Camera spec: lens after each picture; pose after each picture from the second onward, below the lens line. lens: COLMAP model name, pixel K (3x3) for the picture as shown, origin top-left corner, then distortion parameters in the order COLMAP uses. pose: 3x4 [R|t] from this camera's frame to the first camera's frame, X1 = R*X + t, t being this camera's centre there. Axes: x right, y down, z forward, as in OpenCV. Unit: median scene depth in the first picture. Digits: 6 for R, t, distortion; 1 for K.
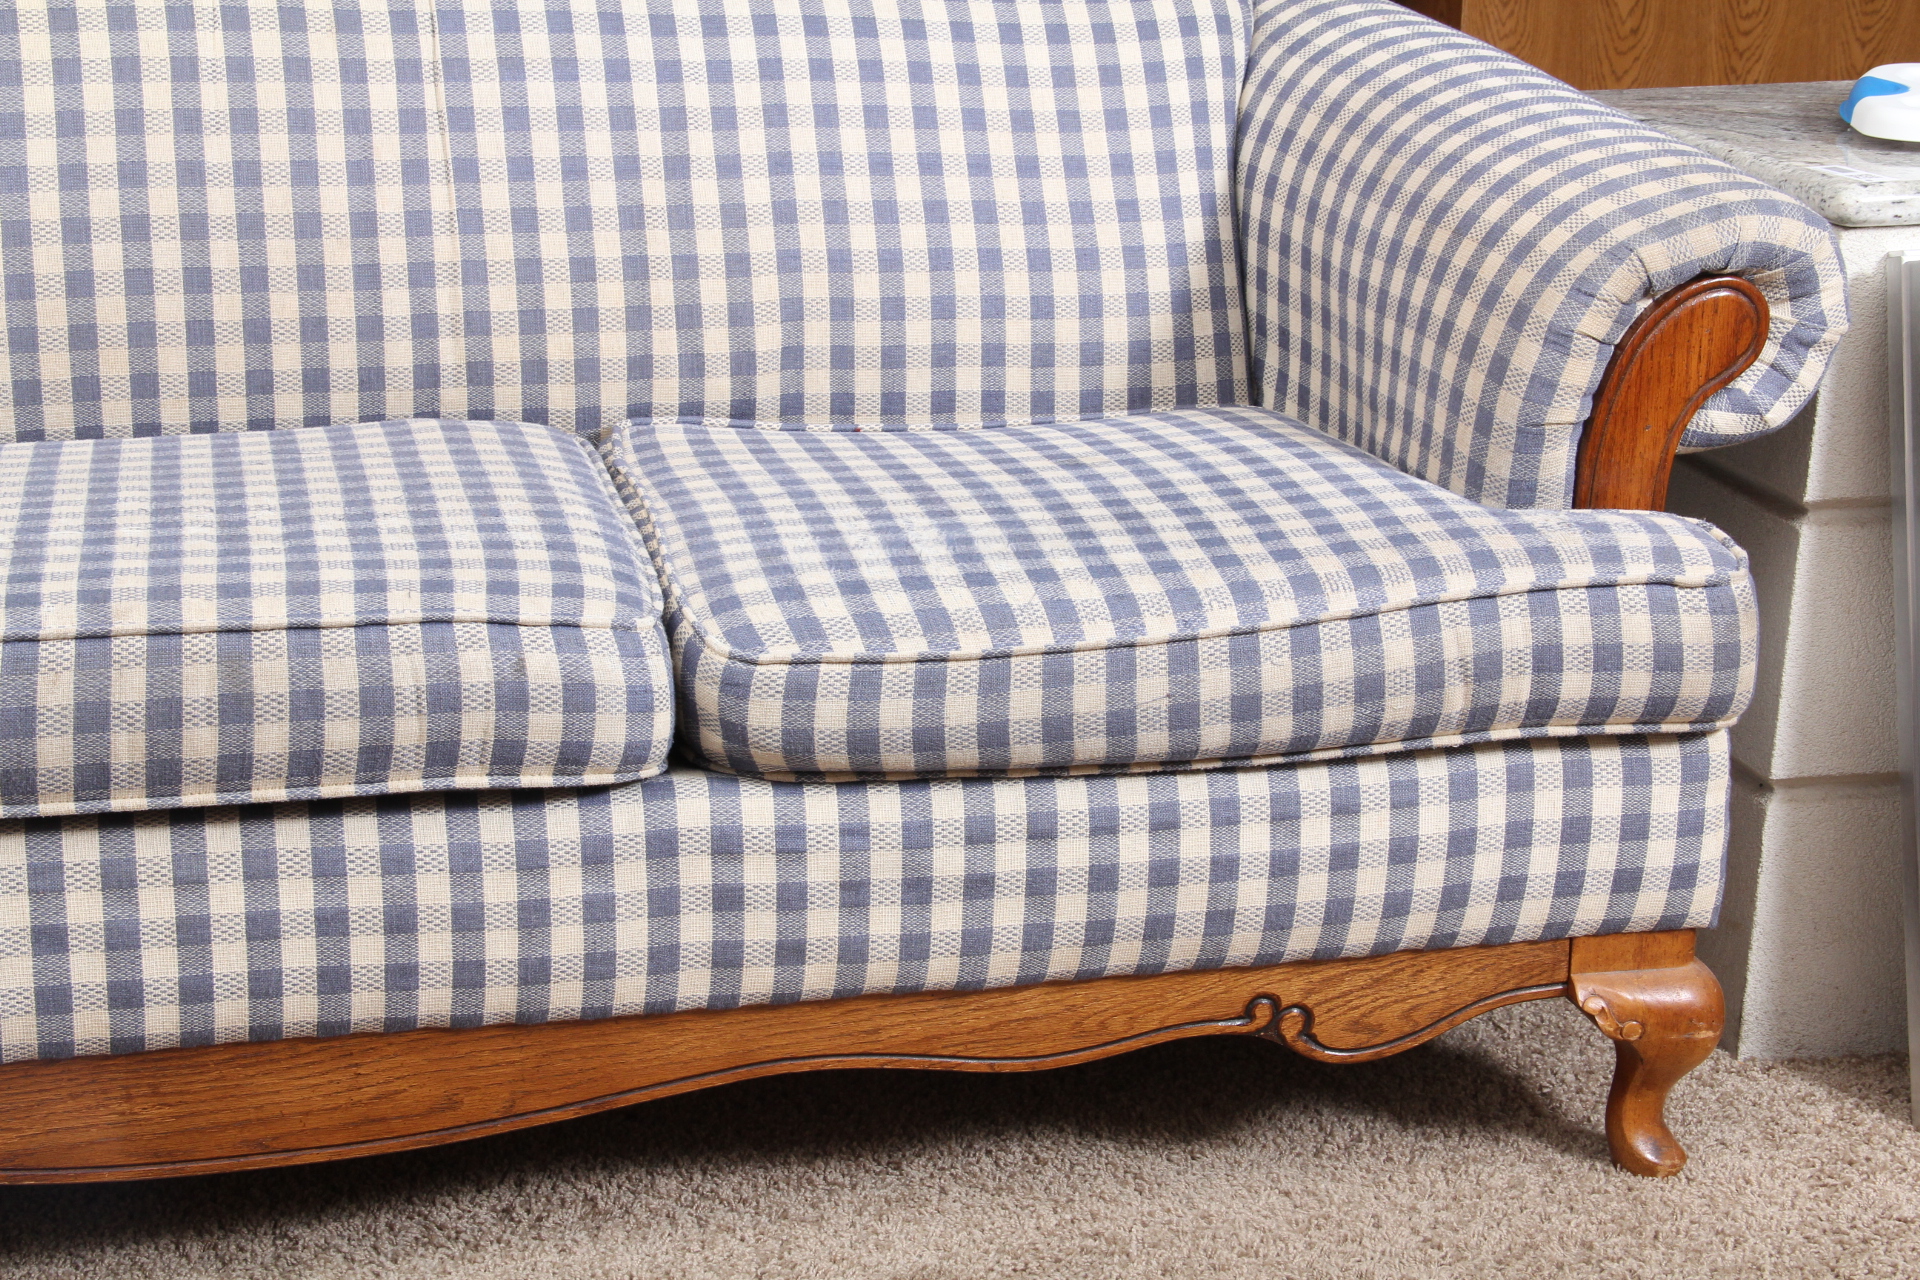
lens RADIAL K [[3546.3, 0, 1008.2], [0, 3546.3, 666.2], [0, 0, 1]] dist [0.215862, 0.000000]
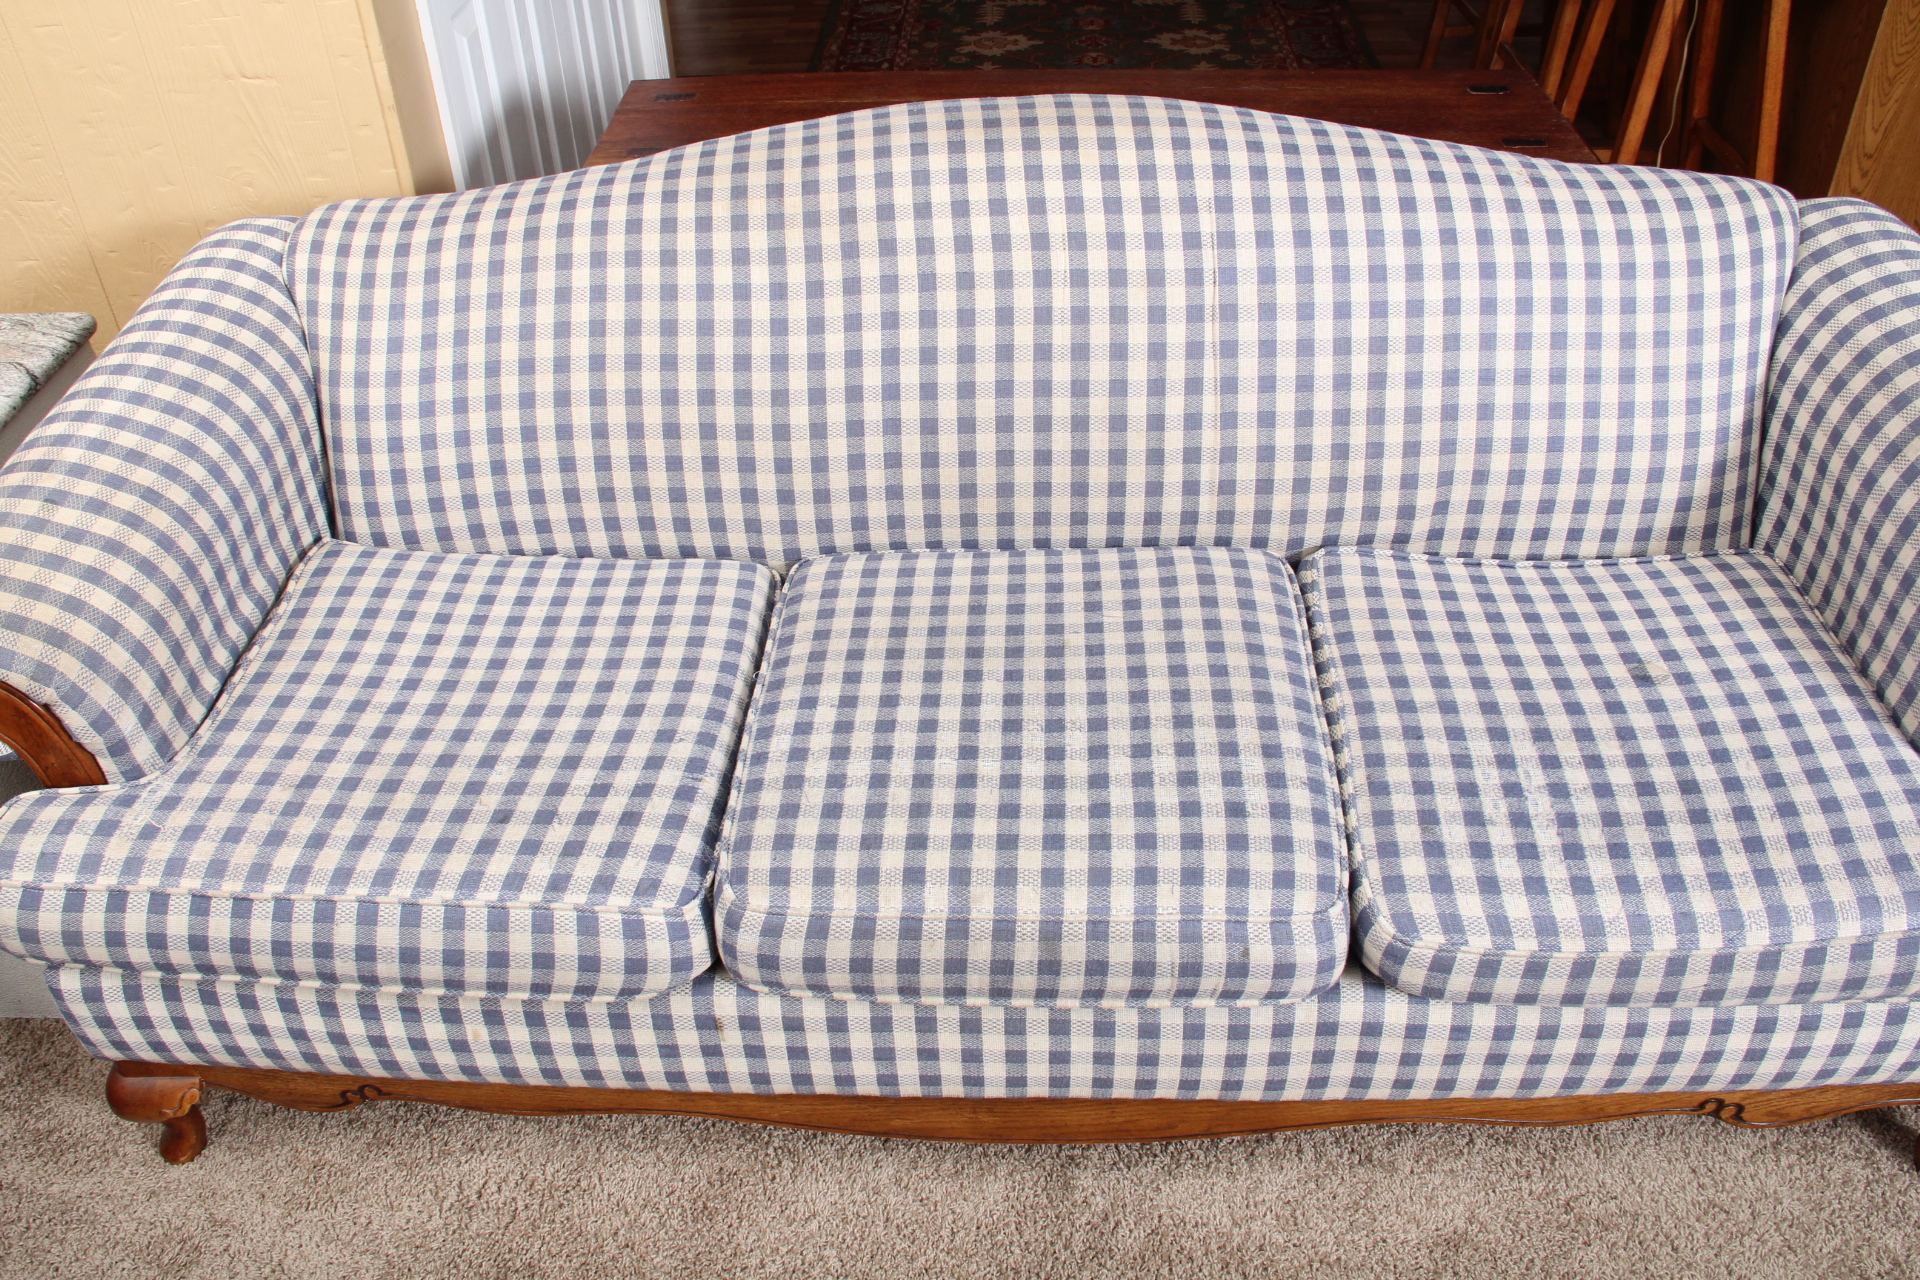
lens RADIAL K [[1623.1, 0, 998.7], [0, 1623.1, 643.6], [0, 0, 1]] dist [-0.116687, 0.022582]
pose [[0.968395, 0.126932, -0.214708, -0.088987], [-0.034527, 0.920756, 0.388608, -0.288287], [0.247020, -0.368913, 0.896038, 0.364177]]
